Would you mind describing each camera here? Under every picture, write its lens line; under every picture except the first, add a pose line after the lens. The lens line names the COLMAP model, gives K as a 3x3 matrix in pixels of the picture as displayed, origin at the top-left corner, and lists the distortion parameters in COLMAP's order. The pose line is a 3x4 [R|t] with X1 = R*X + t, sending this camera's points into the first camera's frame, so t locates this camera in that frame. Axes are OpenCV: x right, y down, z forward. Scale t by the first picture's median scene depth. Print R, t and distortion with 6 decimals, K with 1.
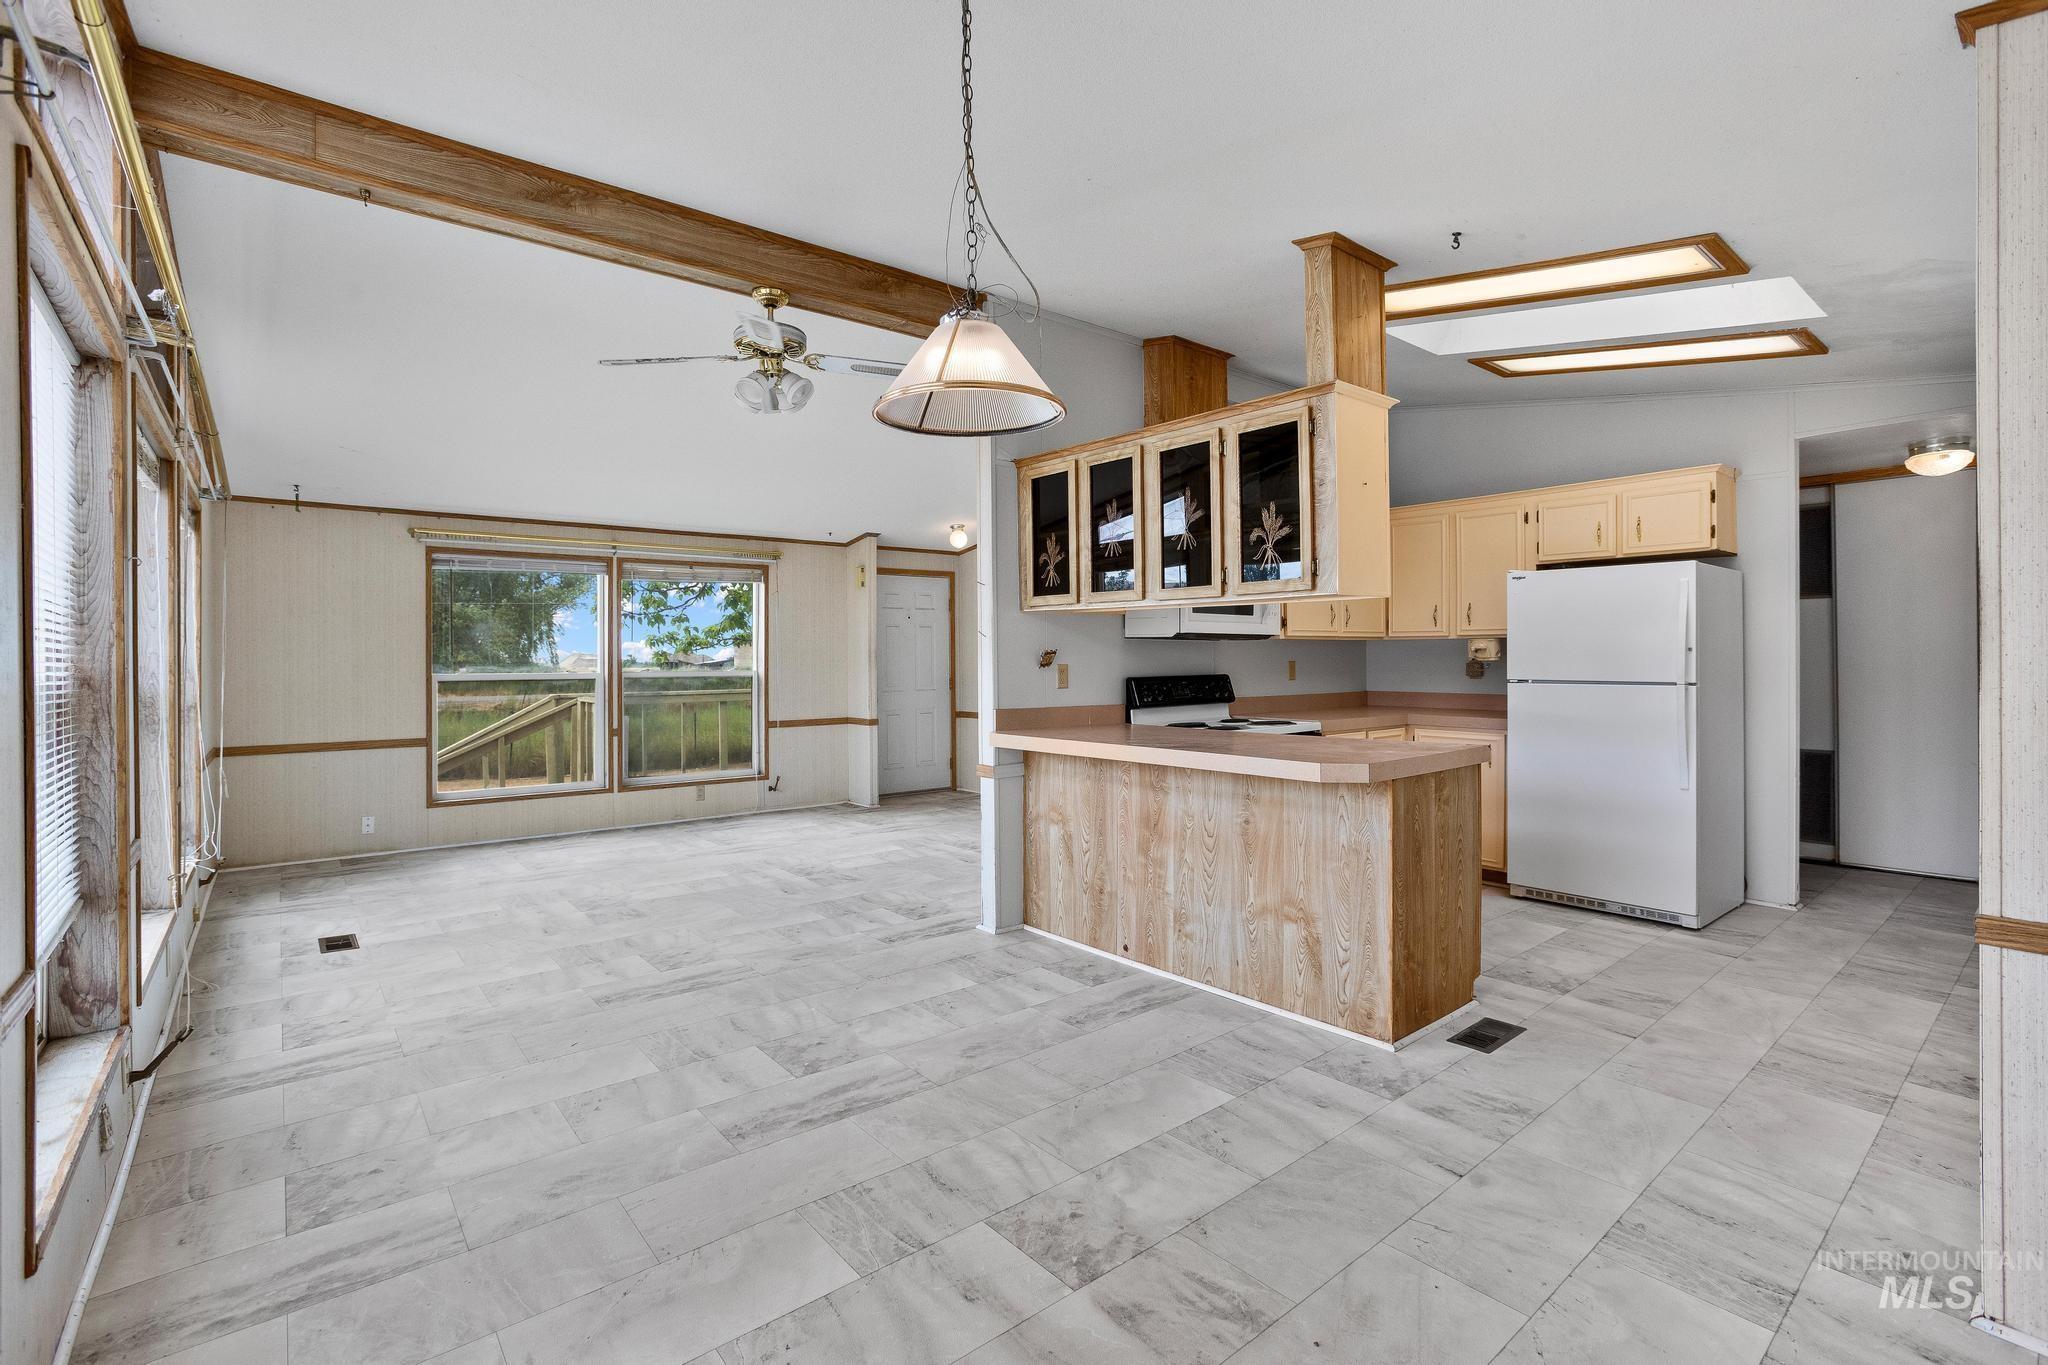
lens RADIAL K [[932.9, 0, 1023.8], [0, 932.9, 660.8], [0, 0, 1]] dist [-0.043404, 0.011197]
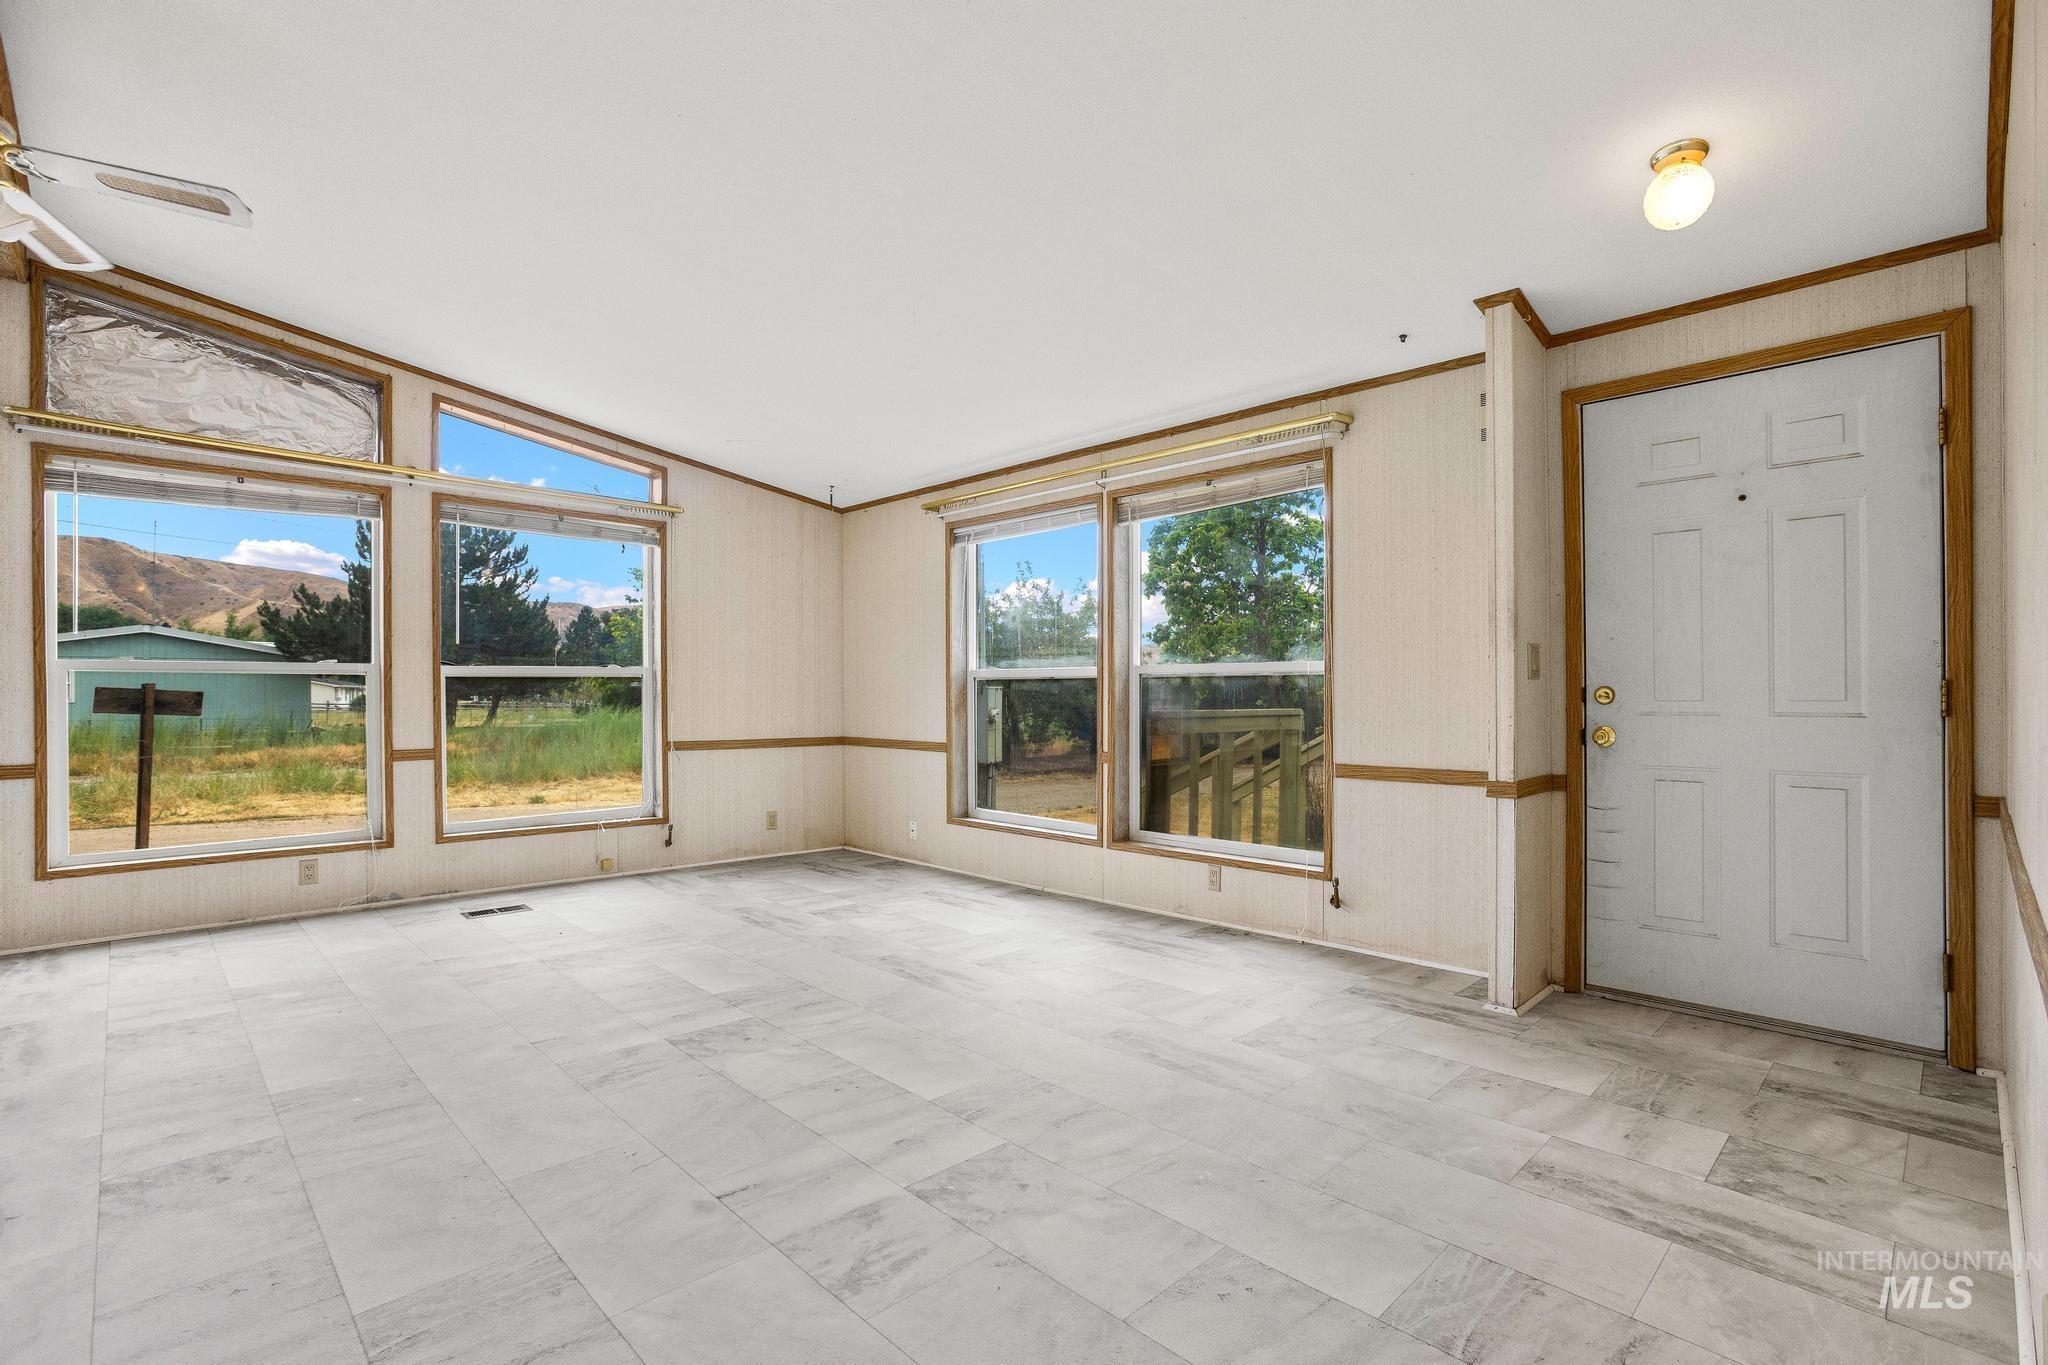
lens RADIAL K [[956.8, 0, 1032.5], [0, 956.8, 692.0], [0, 0, 1]] dist [-0.032030, 0.007447]
pose [[0.090833, 0.007234, -0.995840, 0.227857], [0.001736, 0.999971, 0.007422, 0.025094], [0.995865, -0.002403, 0.090818, 0.859568]]
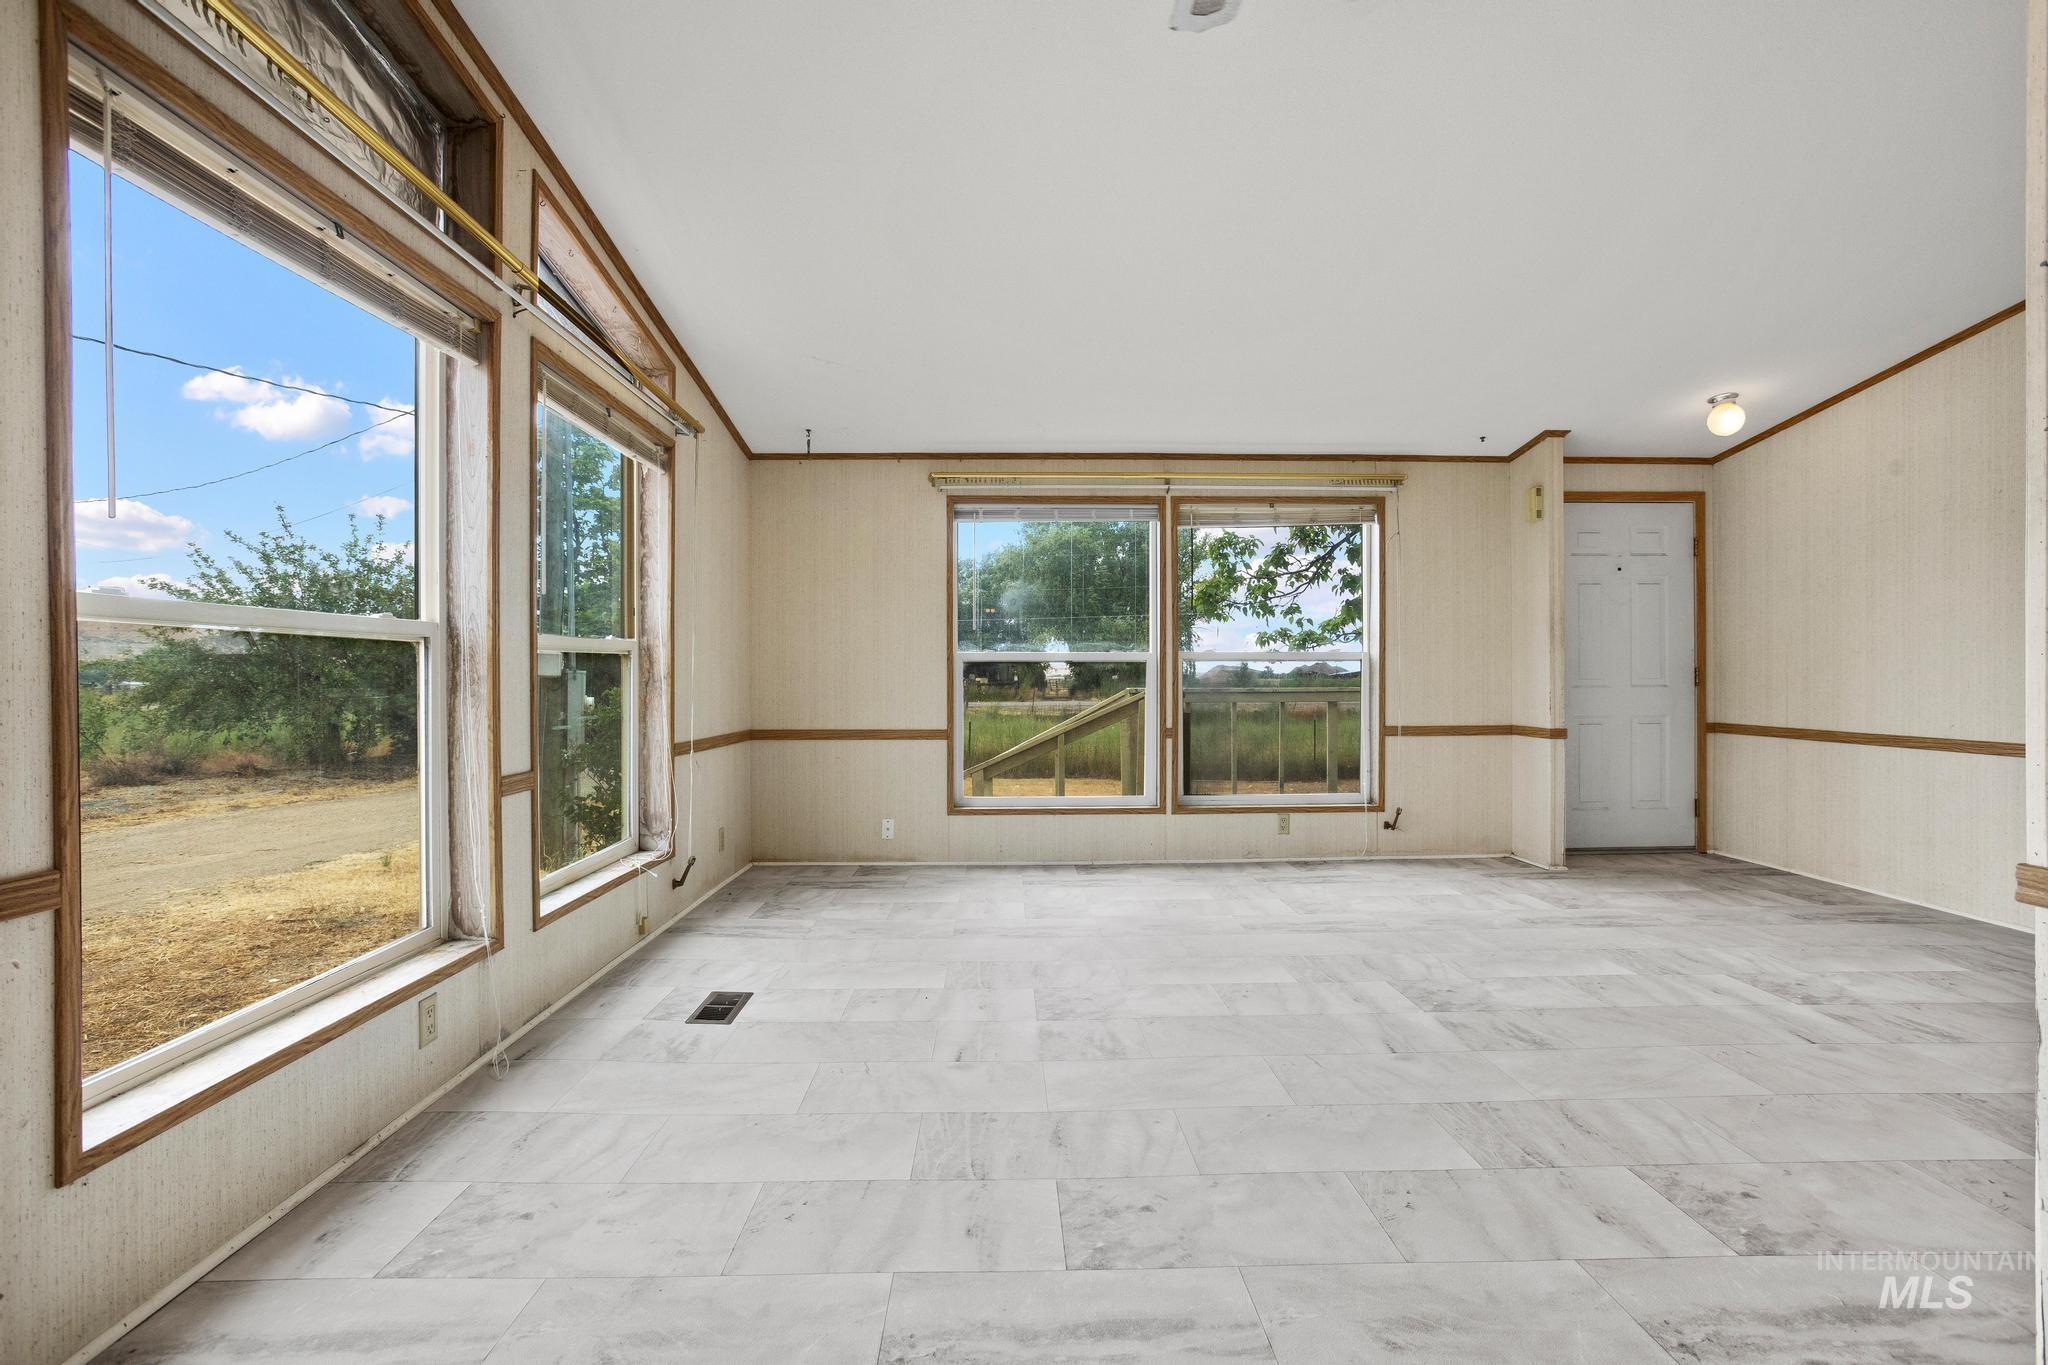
lens RADIAL K [[932.9, 0, 1018.9], [0, 932.9, 680.4], [0, 0, 1]] dist [-0.043404, 0.011197]
pose [[0.787616, 0.006664, -0.616130, -0.074070], [-0.001434, 0.999959, 0.008983, 0.027931], [0.616164, -0.006192, 0.787593, 0.327736]]
